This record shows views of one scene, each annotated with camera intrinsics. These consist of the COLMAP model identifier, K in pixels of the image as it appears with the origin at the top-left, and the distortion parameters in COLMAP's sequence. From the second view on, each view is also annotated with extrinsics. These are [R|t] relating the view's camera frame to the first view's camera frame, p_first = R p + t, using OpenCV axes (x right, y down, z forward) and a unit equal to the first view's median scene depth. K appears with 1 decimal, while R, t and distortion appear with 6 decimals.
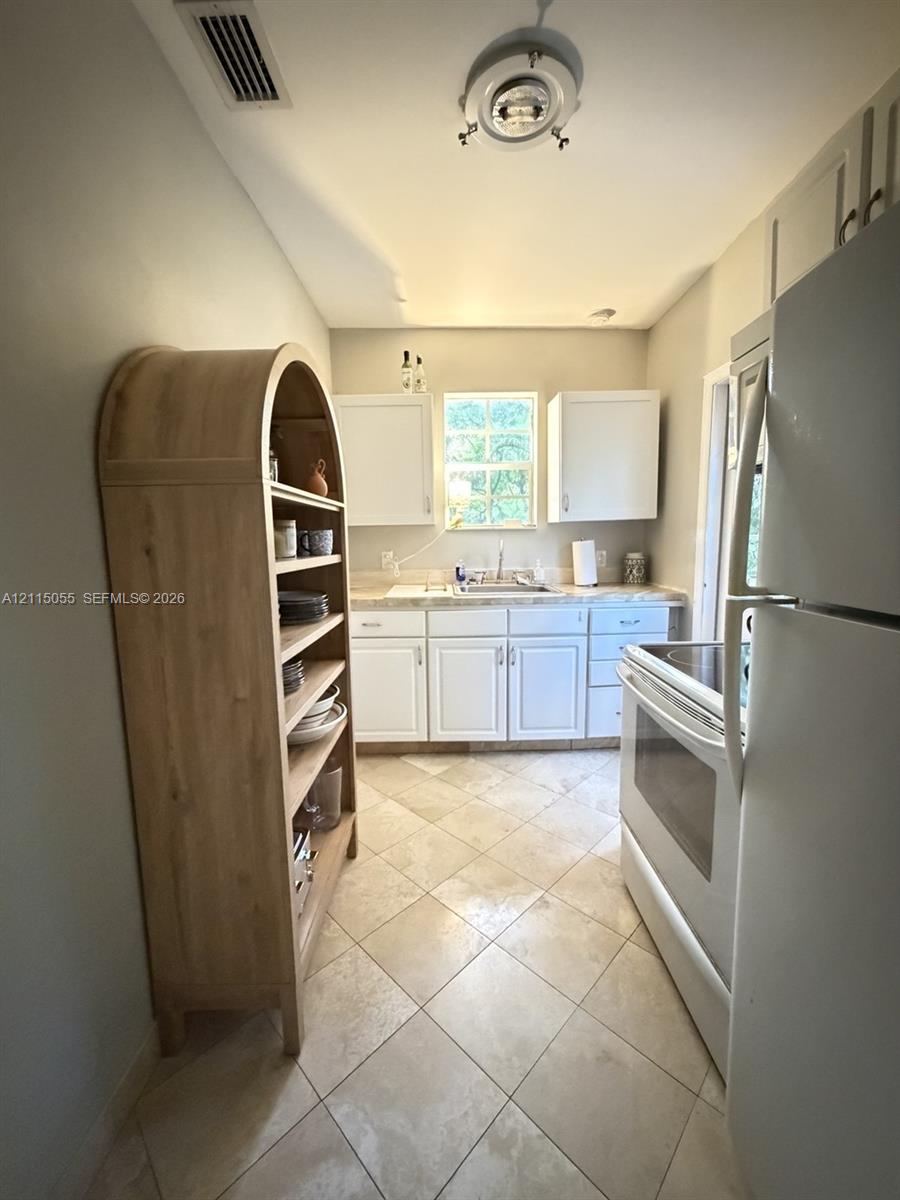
lens RADIAL K [[477.8, 0, 449.3], [0, 477.8, 596.8], [0, 0, 1]] dist [0.004071, -0.003148]
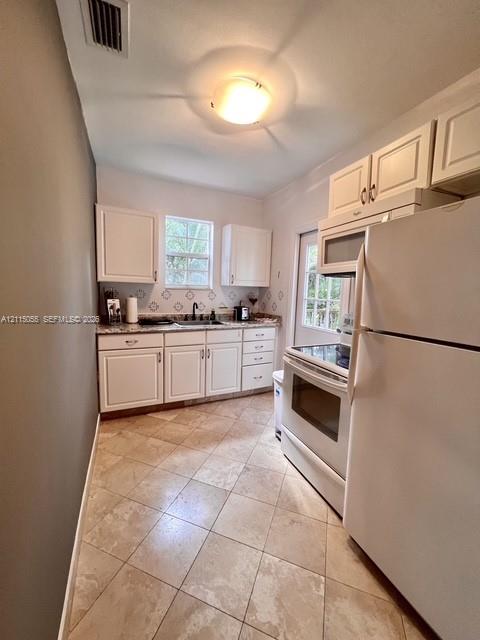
lens RADIAL K [[254.8, 0, 239.0], [0, 254.8, 319.1], [0, 0, 1]] dist [0.004071, -0.003148]
pose [[0.912017, -0.008629, 0.410061, -0.177030], [0.015512, 0.999789, -0.013461, -0.004189], [-0.409859, 0.018637, 0.911959, -0.019964]]
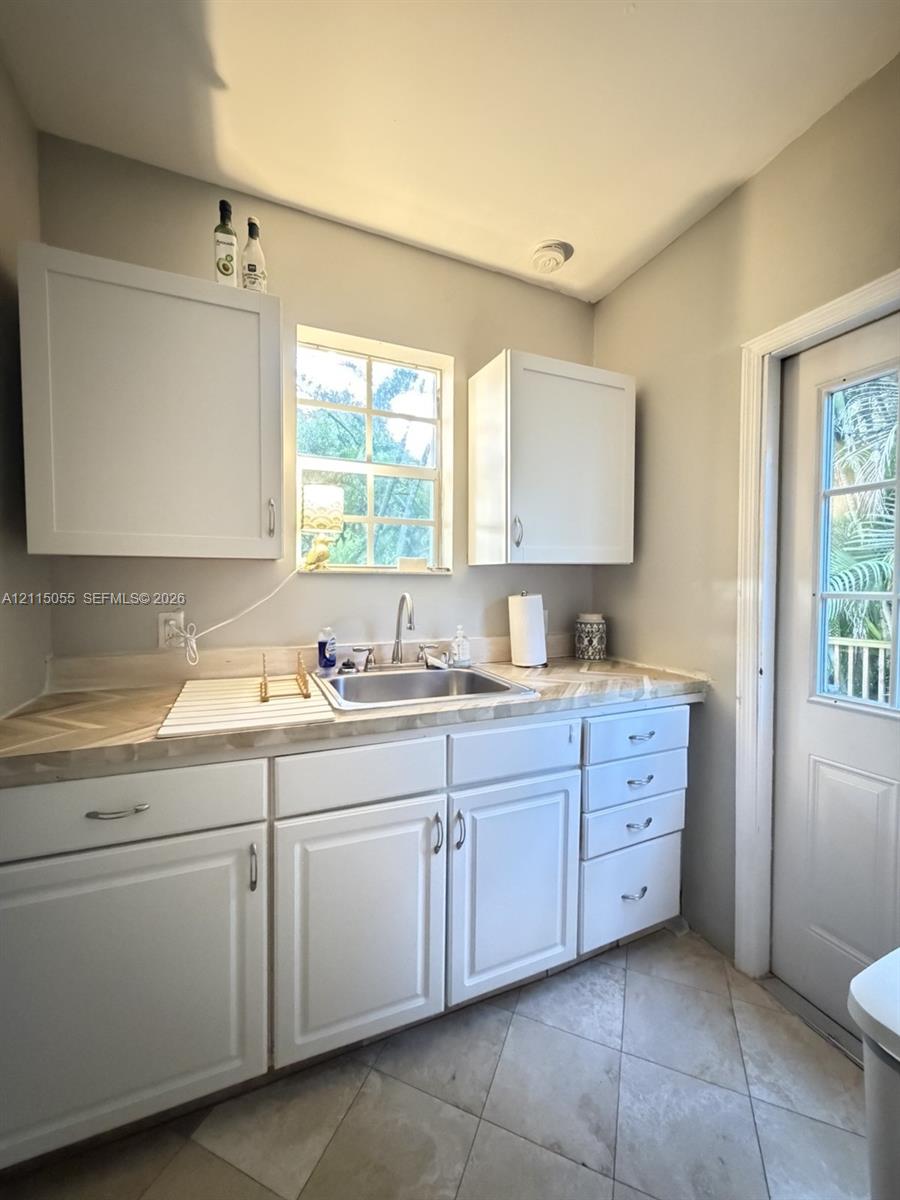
lens RADIAL K [[477.8, 0, 447.4], [0, 477.8, 598.2], [0, 0, 1]] dist [0.004071, -0.003148]
pose [[0.926773, 0.008099, 0.375535, -0.059944], [0.029631, 0.995076, -0.094585, -0.063034], [-0.374452, 0.098786, 0.921969, 0.508501]]
